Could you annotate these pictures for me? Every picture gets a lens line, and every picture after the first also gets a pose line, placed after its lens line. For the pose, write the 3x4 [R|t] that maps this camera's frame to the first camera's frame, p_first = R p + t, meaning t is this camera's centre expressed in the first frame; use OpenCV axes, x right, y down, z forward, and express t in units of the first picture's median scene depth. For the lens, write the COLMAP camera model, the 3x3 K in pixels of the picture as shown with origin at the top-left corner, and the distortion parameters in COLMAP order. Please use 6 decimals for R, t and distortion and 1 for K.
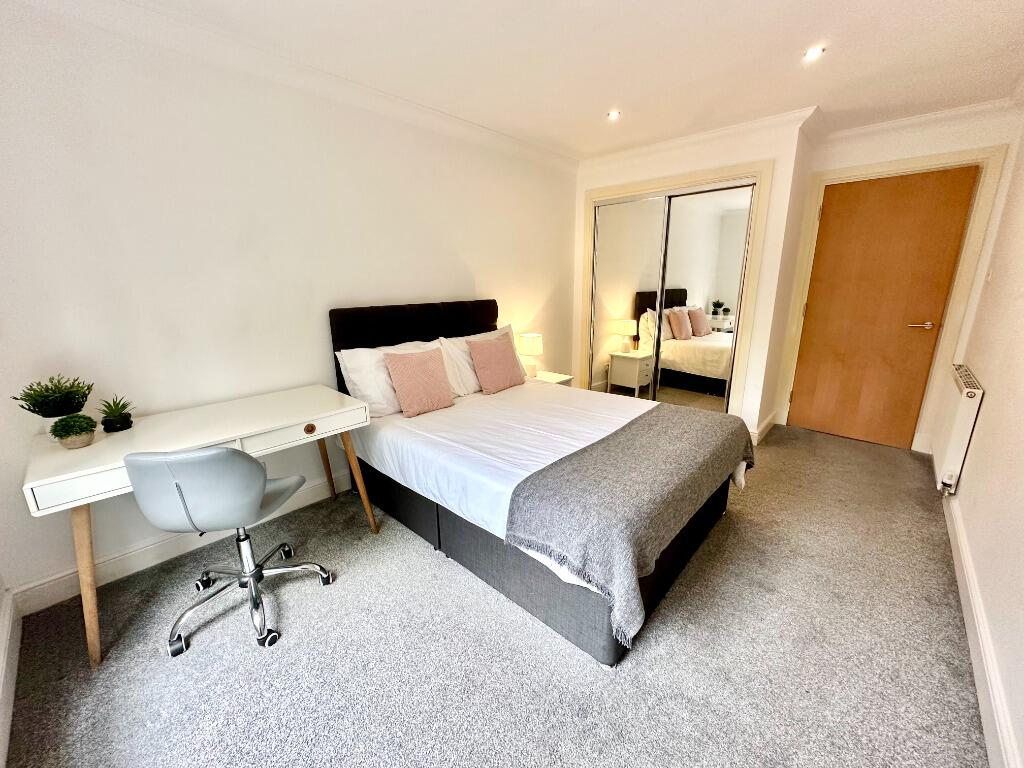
lens RADIAL K [[410.0, 0, 513.6], [0, 410.0, 384.1], [0, 0, 1]] dist [0.001839, -0.000211]
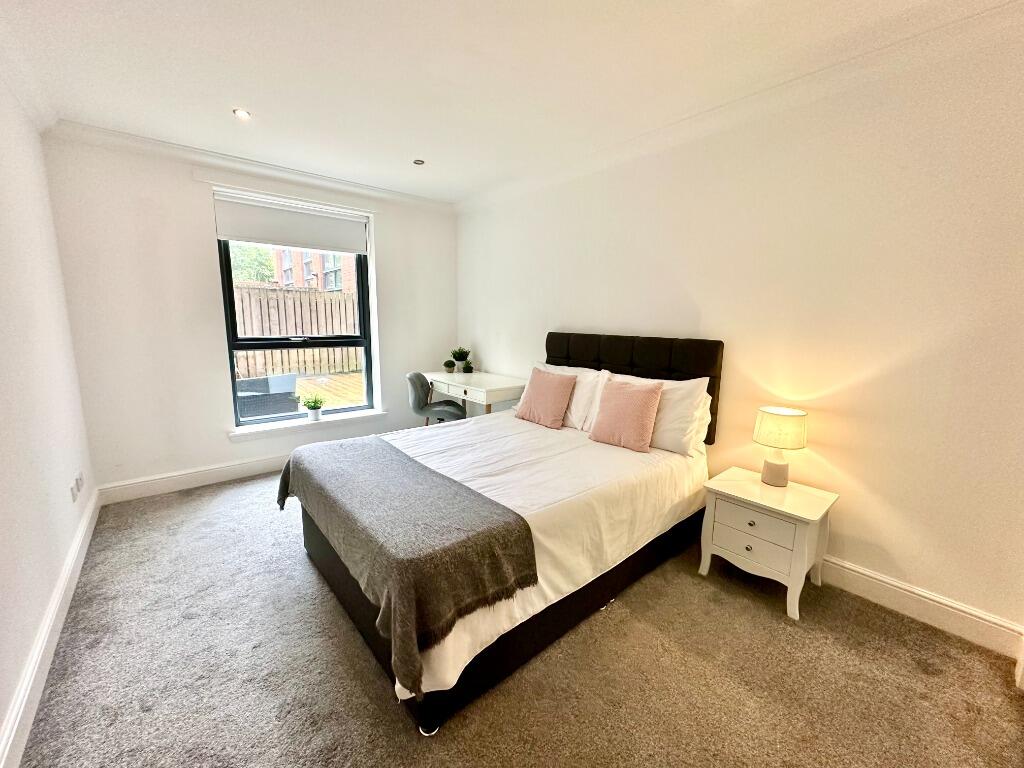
lens RADIAL K [[410.0, 0, 511.7], [0, 410.0, 381.7], [0, 0, 1]] dist [0.001839, -0.000211]
pose [[-0.141393, 0.160607, -0.976838, 0.824735], [-0.251400, 0.948578, 0.192350, -0.223492], [0.957500, 0.272774, -0.093745, 0.907944]]
